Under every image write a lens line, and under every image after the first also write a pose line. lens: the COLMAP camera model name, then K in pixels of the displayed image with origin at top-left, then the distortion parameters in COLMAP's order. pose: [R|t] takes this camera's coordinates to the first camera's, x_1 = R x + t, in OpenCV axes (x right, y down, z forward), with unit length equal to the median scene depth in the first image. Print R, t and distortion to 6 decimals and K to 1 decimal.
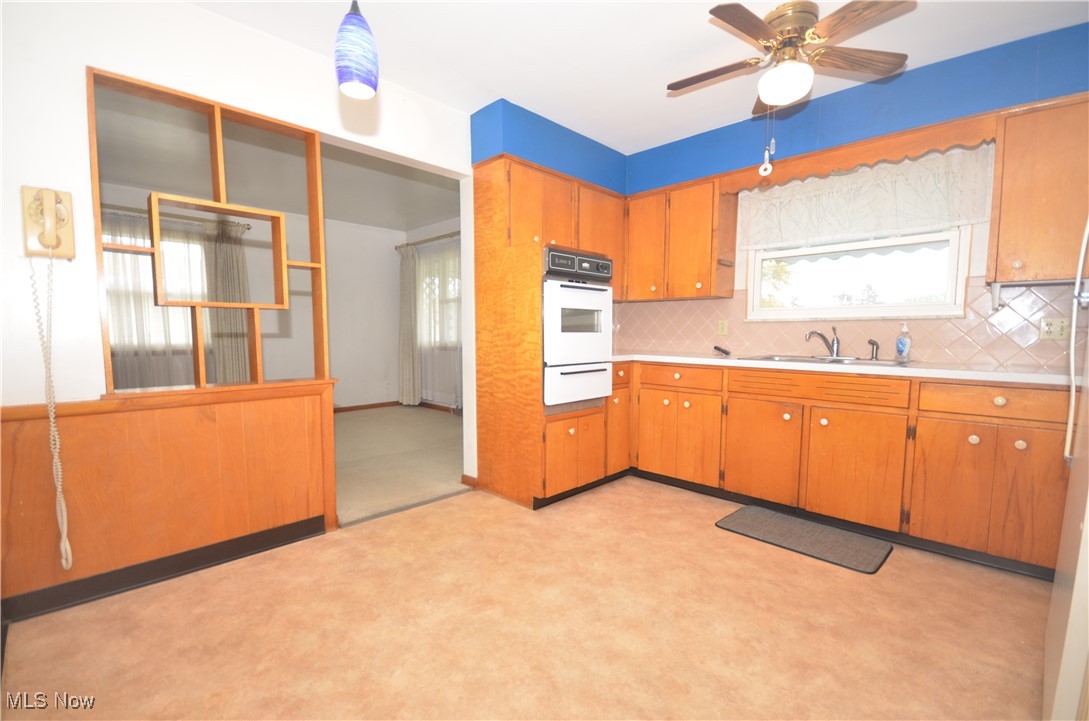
lens RADIAL K [[473.5, 0, 543.2], [0, 473.5, 377.4], [0, 0, 1]] dist [0.003549, -0.007983]
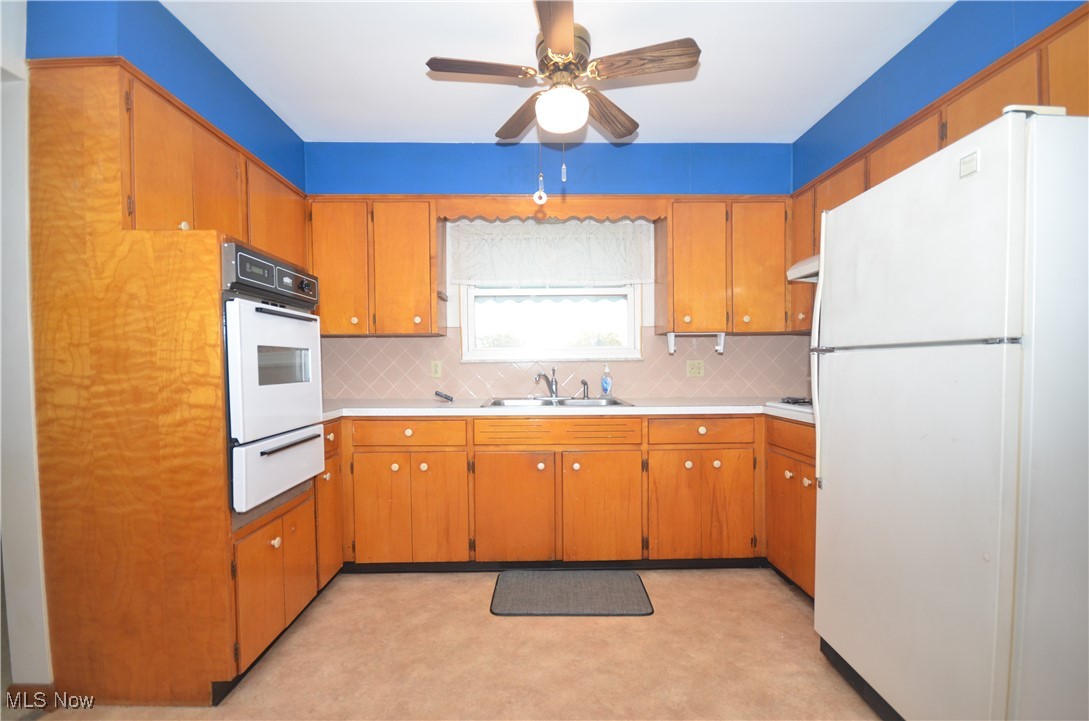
lens RADIAL K [[473.5, 0, 543.2], [0, 473.5, 377.4], [0, 0, 1]] dist [0.003549, -0.007983]
pose [[0.698377, -0.030000, 0.715101, -0.135158], [0.078298, 0.996327, -0.034668, -0.054264], [-0.711434, 0.080202, 0.698161, 0.307442]]
